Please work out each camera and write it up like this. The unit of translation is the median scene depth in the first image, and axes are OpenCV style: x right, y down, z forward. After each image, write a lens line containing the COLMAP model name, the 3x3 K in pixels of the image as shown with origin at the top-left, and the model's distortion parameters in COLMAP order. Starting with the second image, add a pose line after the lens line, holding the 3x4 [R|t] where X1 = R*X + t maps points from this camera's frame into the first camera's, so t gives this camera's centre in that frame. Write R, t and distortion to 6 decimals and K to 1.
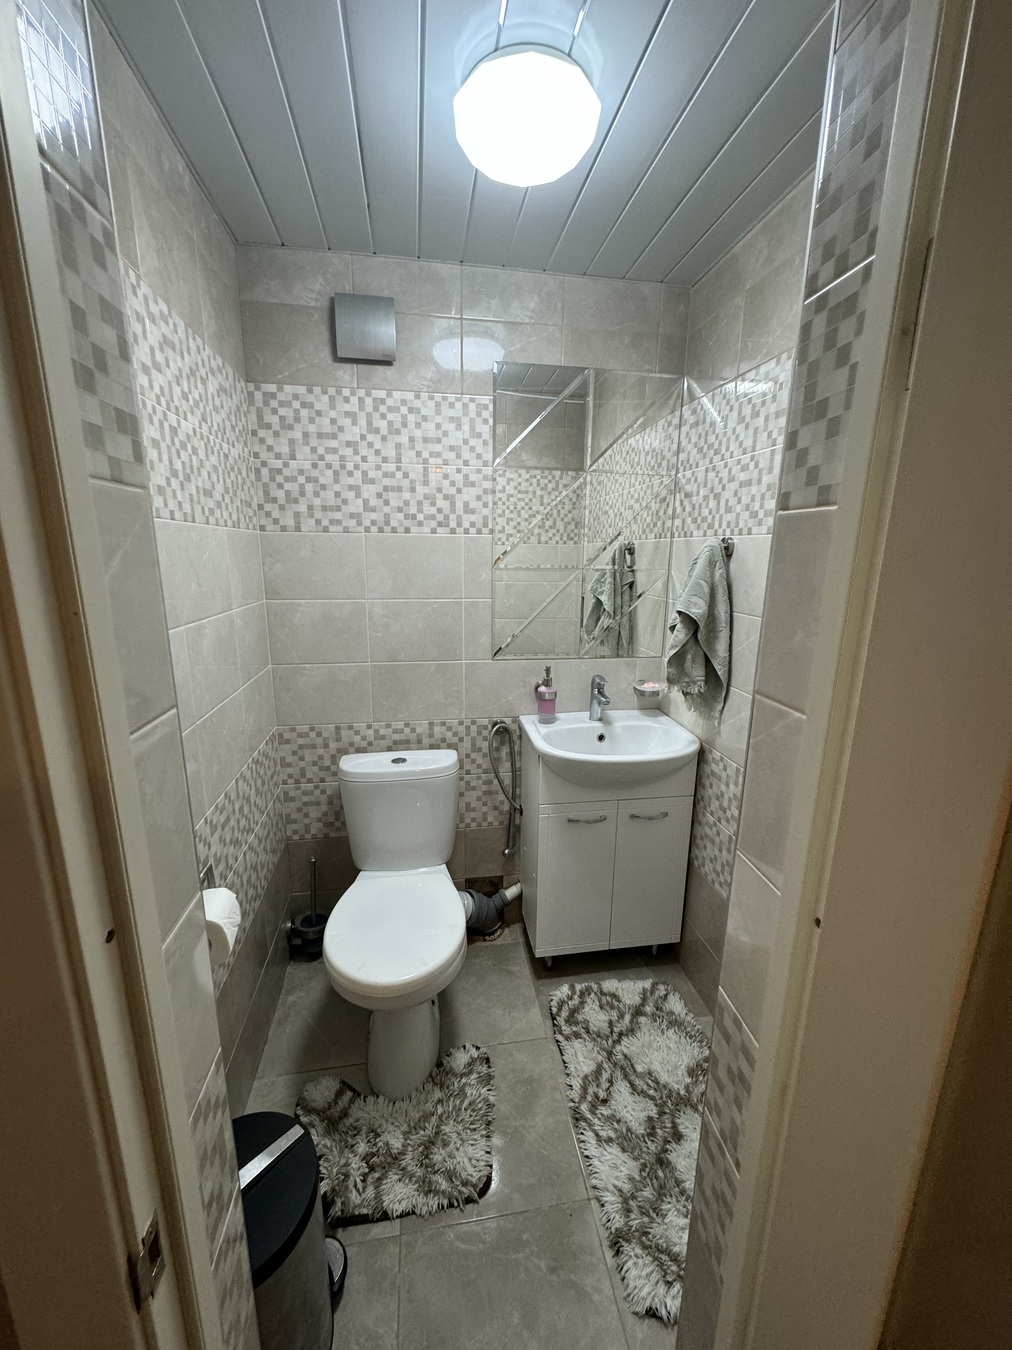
lens RADIAL K [[536.7, 0, 506.4], [0, 536.7, 674.9], [0, 0, 1]] dist [-0.003136, 0.000563]
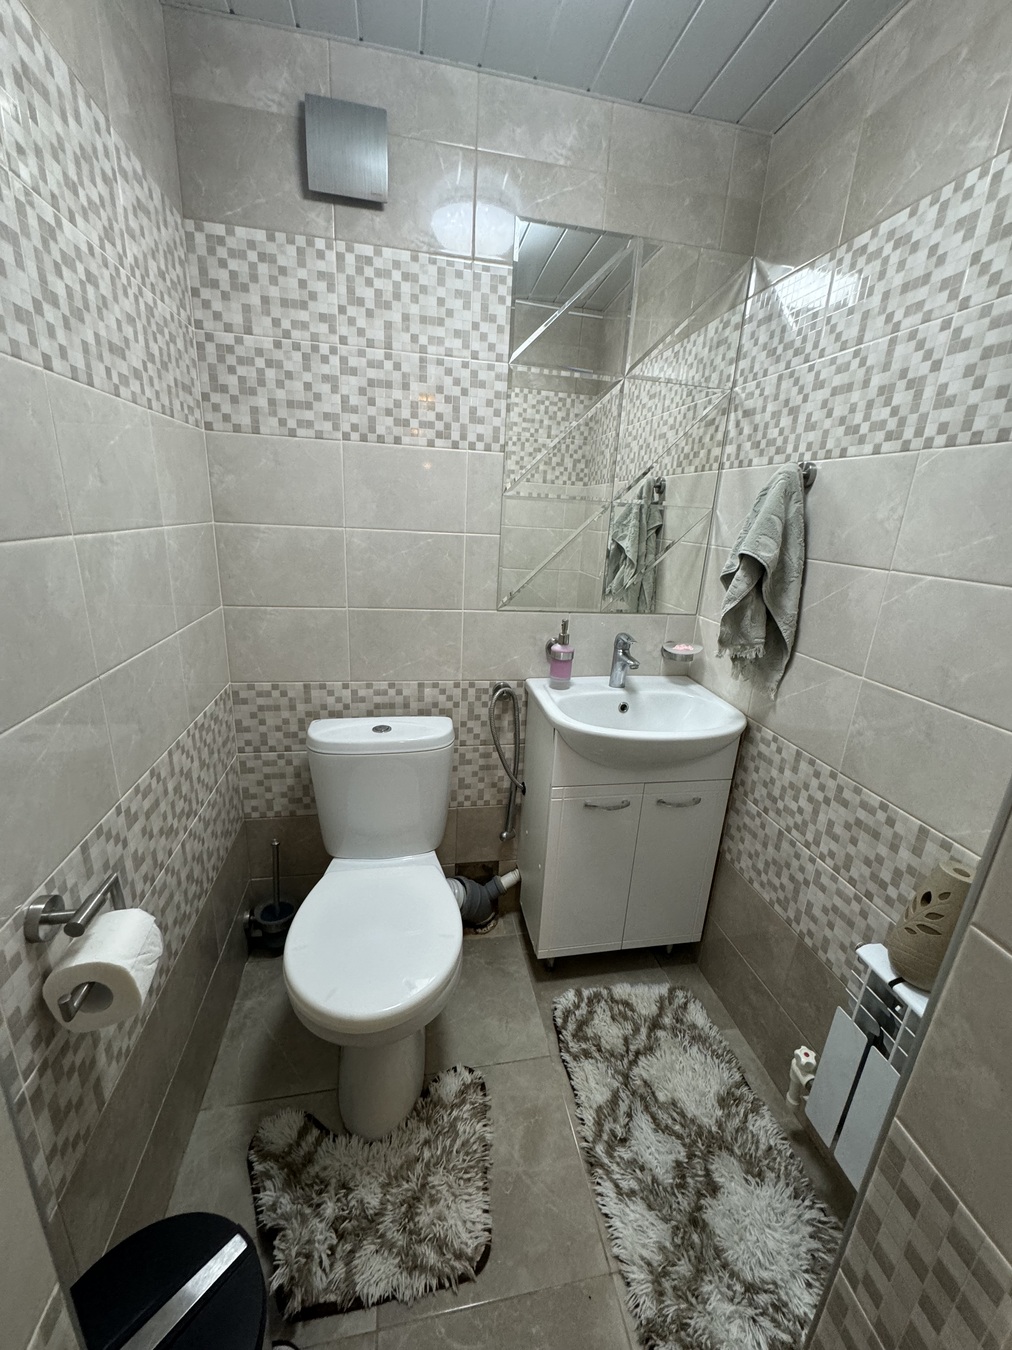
lens RADIAL K [[536.7, 0, 506.2], [0, 536.7, 676.0], [0, 0, 1]] dist [-0.003136, 0.000563]
pose [[0.998693, 0.031692, 0.040104, -0.048157], [-0.034642, 0.996572, 0.075127, 0.011724], [-0.037586, -0.076418, 0.996367, 0.192338]]
